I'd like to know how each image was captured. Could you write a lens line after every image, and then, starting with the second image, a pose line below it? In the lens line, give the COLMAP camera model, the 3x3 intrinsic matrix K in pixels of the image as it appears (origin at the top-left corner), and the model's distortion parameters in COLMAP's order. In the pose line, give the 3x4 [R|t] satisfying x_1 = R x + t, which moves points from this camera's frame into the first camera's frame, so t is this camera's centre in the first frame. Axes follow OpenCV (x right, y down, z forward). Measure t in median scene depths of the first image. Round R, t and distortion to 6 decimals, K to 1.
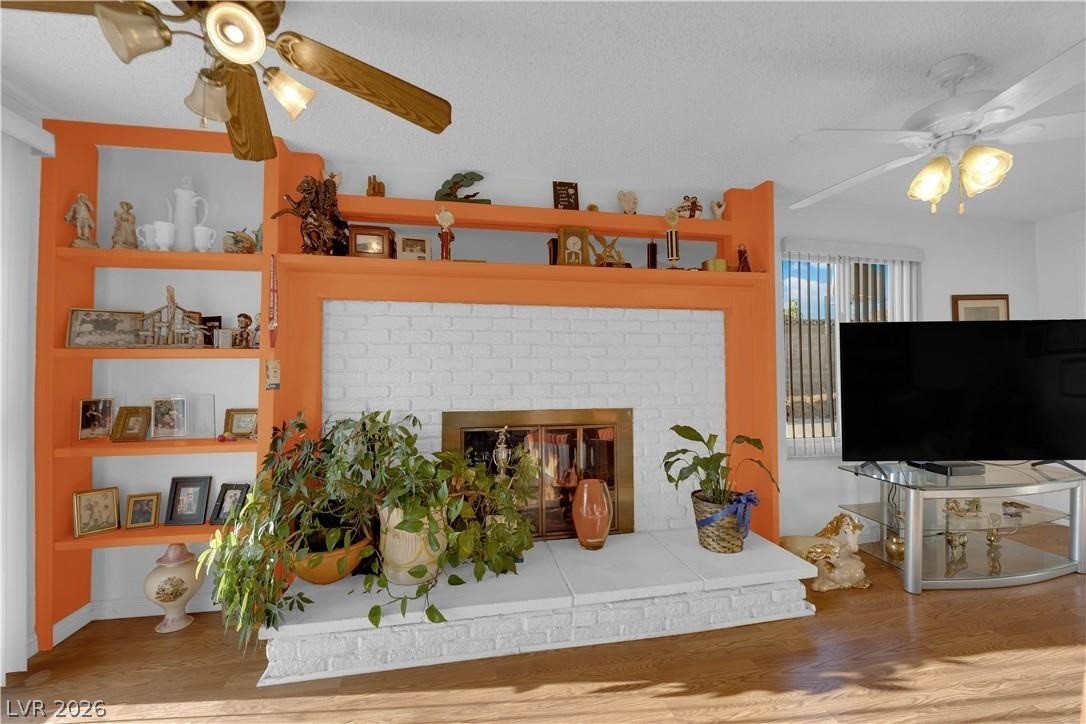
lens RADIAL K [[435.8, 0, 543.0], [0, 435.8, 362.0], [0, 0, 1]] dist [-0.001824, -0.007716]
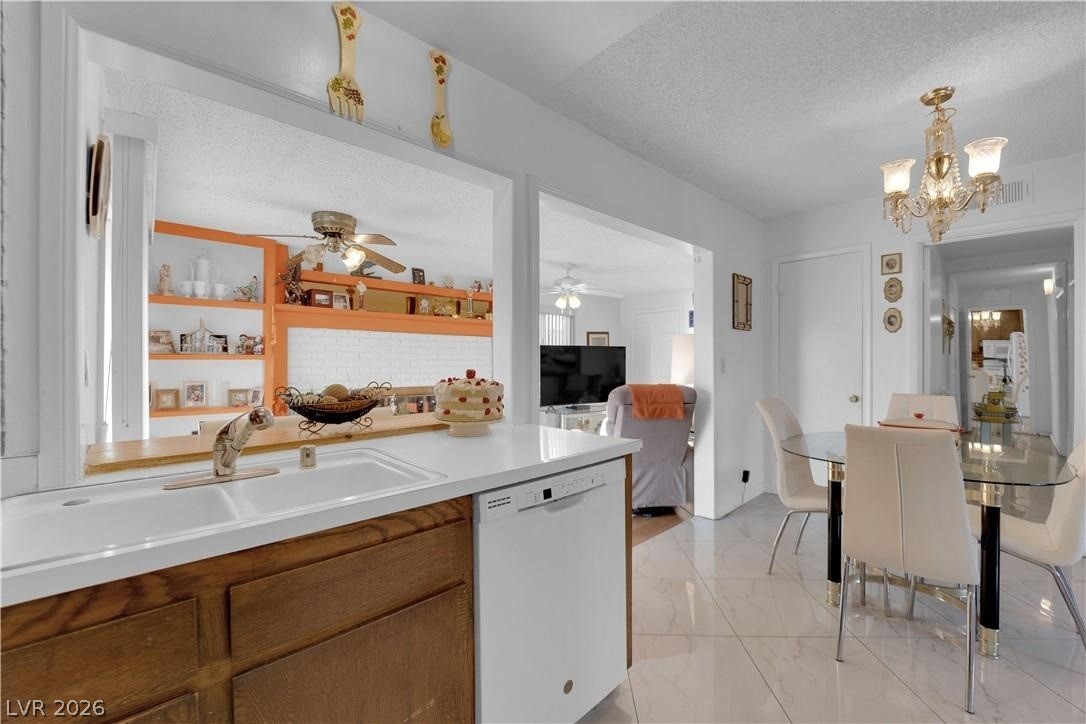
lens RADIAL K [[435.8, 0, 543.0], [0, 435.8, 362.0], [0, 0, 1]] dist [-0.001824, -0.007716]
pose [[0.852419, 0.005144, 0.522833, -0.555880], [-0.014196, 0.999811, 0.013308, -0.039009], [-0.522666, -0.018766, 0.852331, -1.081725]]
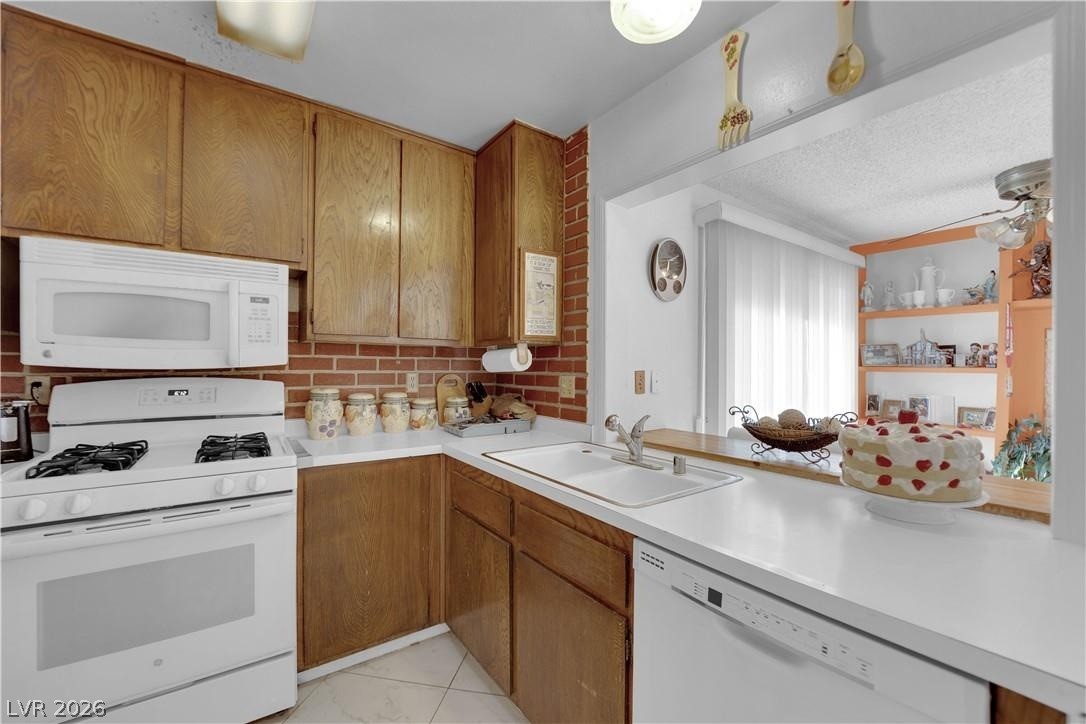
lens RADIAL K [[435.8, 0, 543.0], [0, 435.8, 362.0], [0, 0, 1]] dist [-0.001824, -0.007716]
pose [[0.417995, 0.008657, -0.908408, 0.024880], [0.008498, 0.999874, 0.013439, -0.076245], [0.908409, -0.013337, 0.417869, -0.906779]]
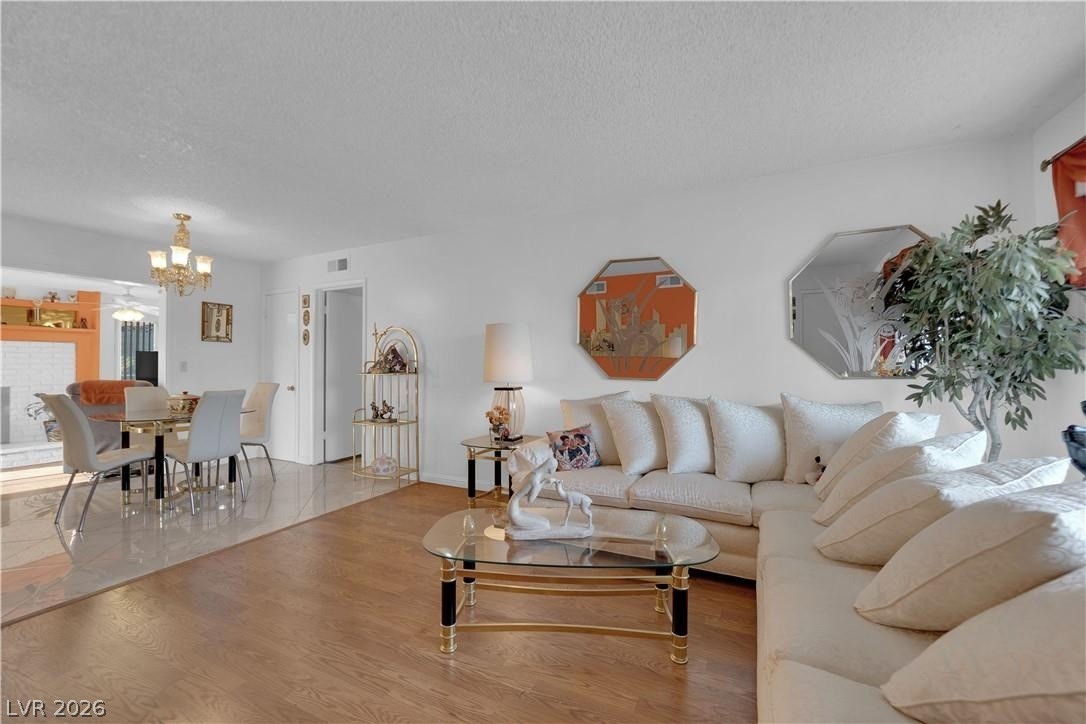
lens RADIAL K [[435.8, 0, 543.0], [0, 435.8, 362.0], [0, 0, 1]] dist [-0.001824, -0.007716]
pose [[0.607270, 0.015875, 0.794337, 0.145991], [-0.014619, 0.999854, -0.008806, -0.044997], [-0.794361, -0.006264, 0.607414, -2.820002]]
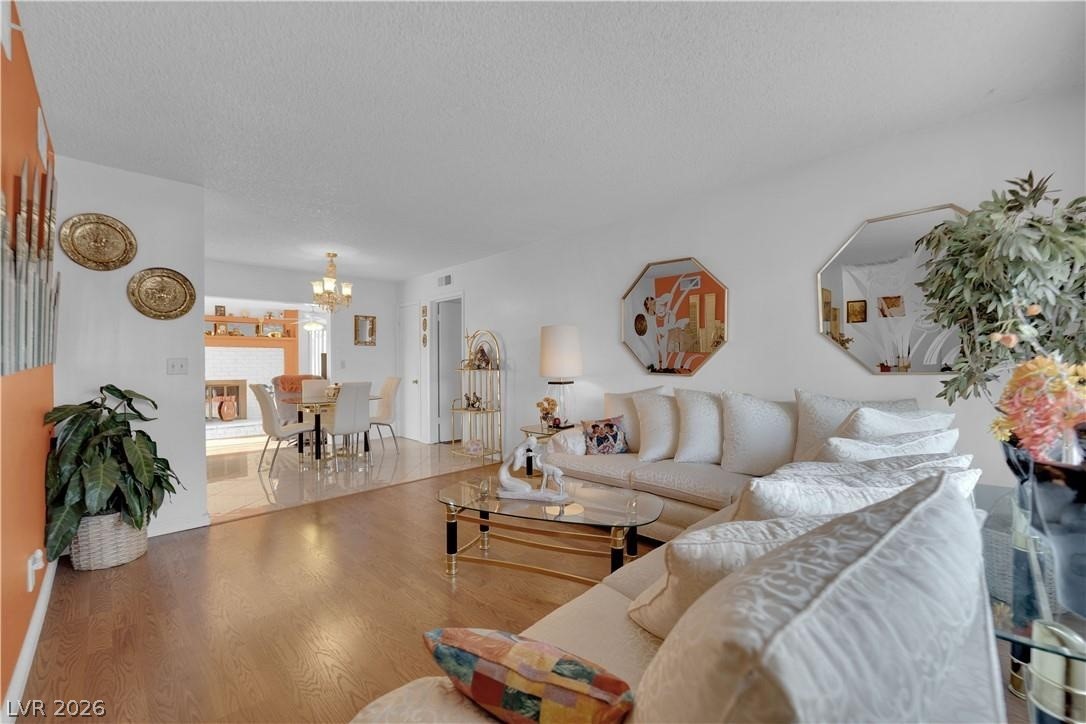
lens RADIAL K [[435.8, 0, 543.0], [0, 435.8, 362.0], [0, 0, 1]] dist [-0.001824, -0.007716]
pose [[0.828425, 0.004323, 0.560083, 0.257445], [-0.007130, 0.999971, 0.002829, -0.050926], [-0.560054, -0.006337, 0.828432, -3.210916]]
